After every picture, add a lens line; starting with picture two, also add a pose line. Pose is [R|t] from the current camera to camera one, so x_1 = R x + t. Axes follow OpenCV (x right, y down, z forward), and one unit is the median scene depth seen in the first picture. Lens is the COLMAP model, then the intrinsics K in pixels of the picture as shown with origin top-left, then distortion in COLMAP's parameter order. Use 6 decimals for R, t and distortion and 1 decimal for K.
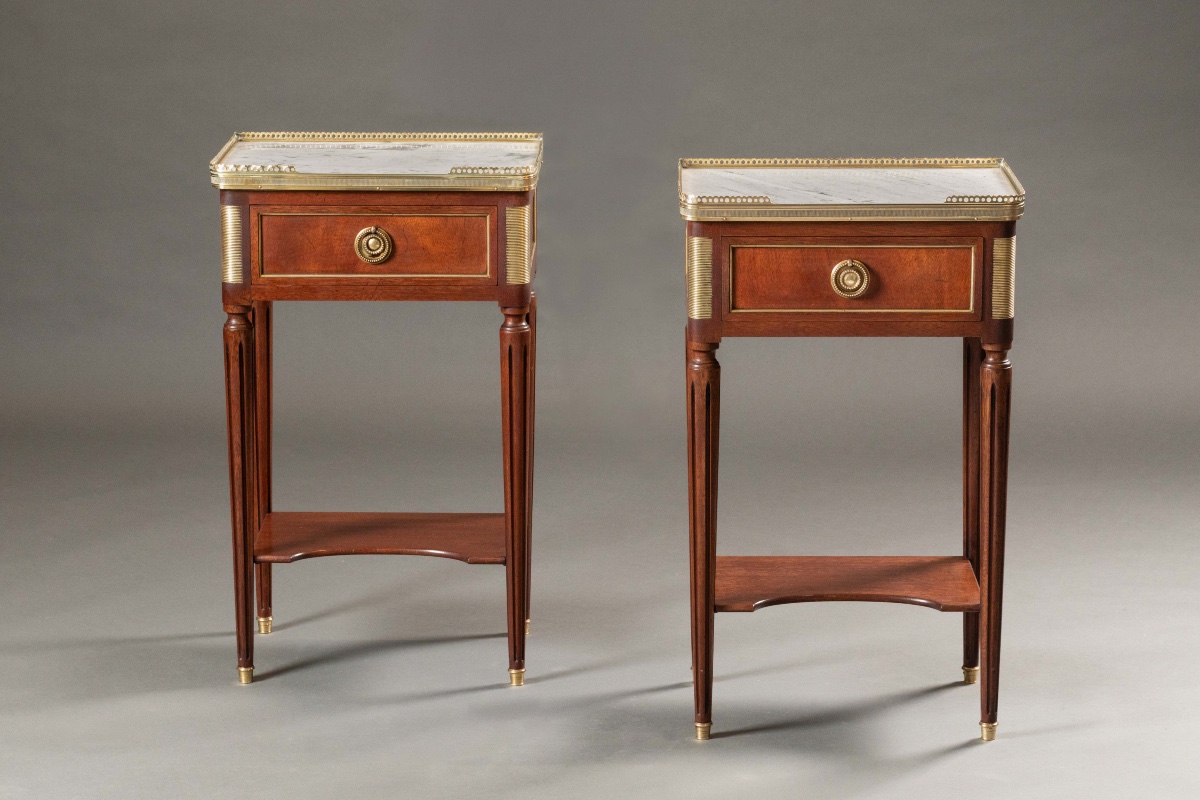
lens RADIAL K [[3976.2, 0, 593.3], [0, 3976.2, 402.4], [0, 0, 1]] dist [0.098870, 0.000000]
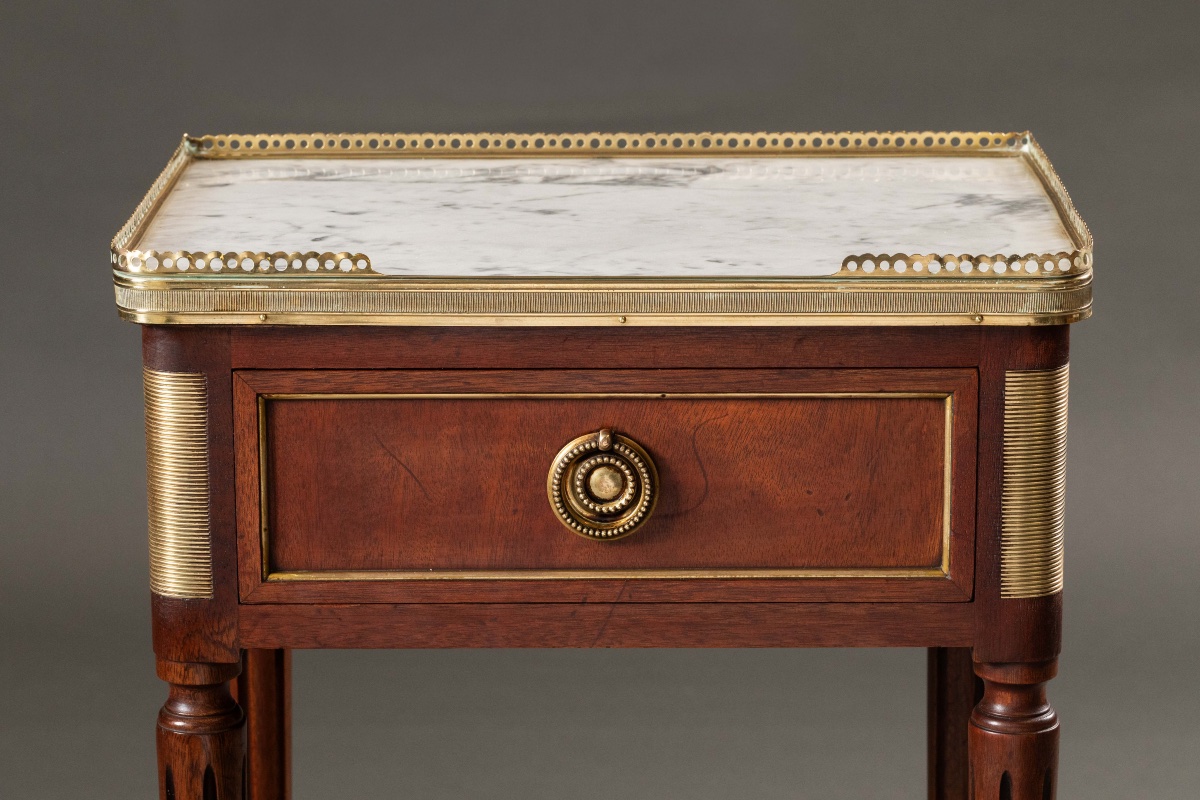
lens RADIAL K [[3976.2, 0, 605.3], [0, 3976.2, 398.9], [0, 0, 1]] dist [0.098870, 0.000000]
pose [[0.999832, -0.008609, 0.016213, -0.060180], [0.008175, 0.999611, 0.026656, -0.055533], [-0.016436, -0.026519, 0.999513, 0.662610]]
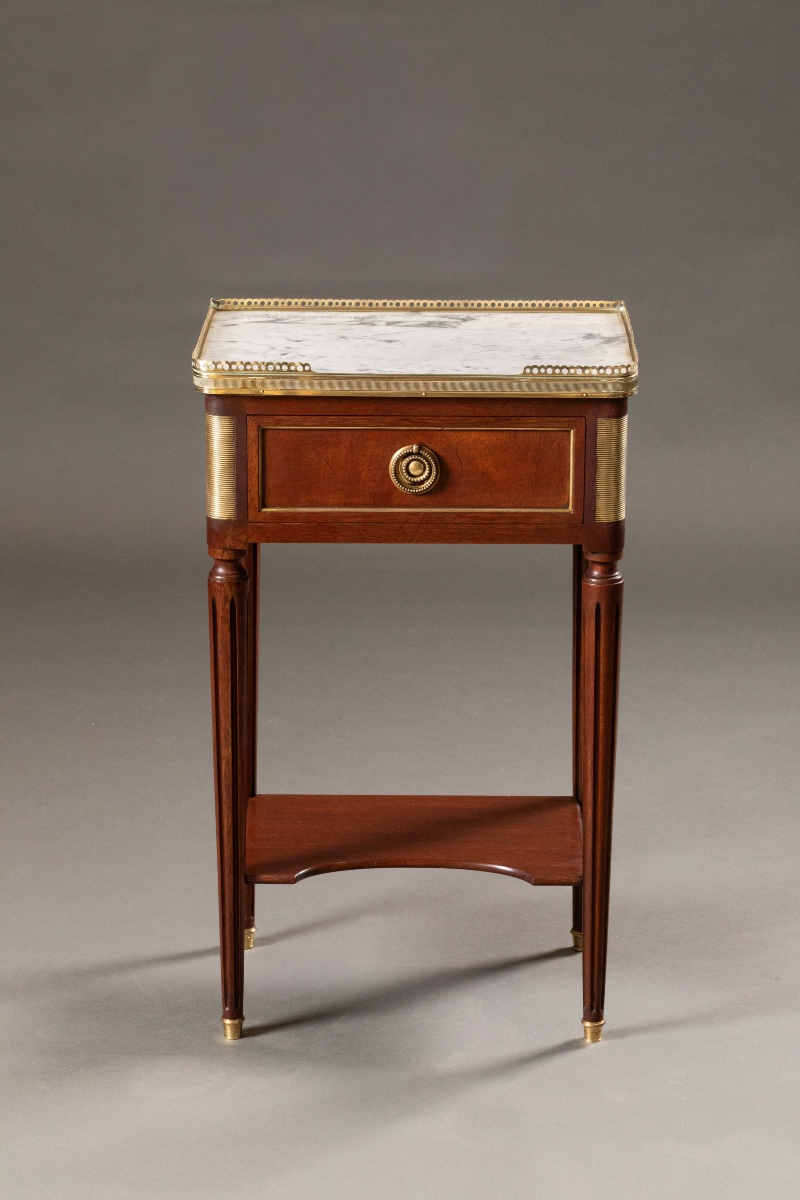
lens RADIAL K [[3976.2, 0, 406.2], [0, 3976.2, 599.9], [0, 0, 1]] dist [0.098870, 0.000000]
pose [[0.999877, -0.001016, 0.015647, -0.068107], [-0.000073, 0.997584, 0.069467, -0.066232], [-0.015680, -0.069459, 0.997462, 0.263012]]
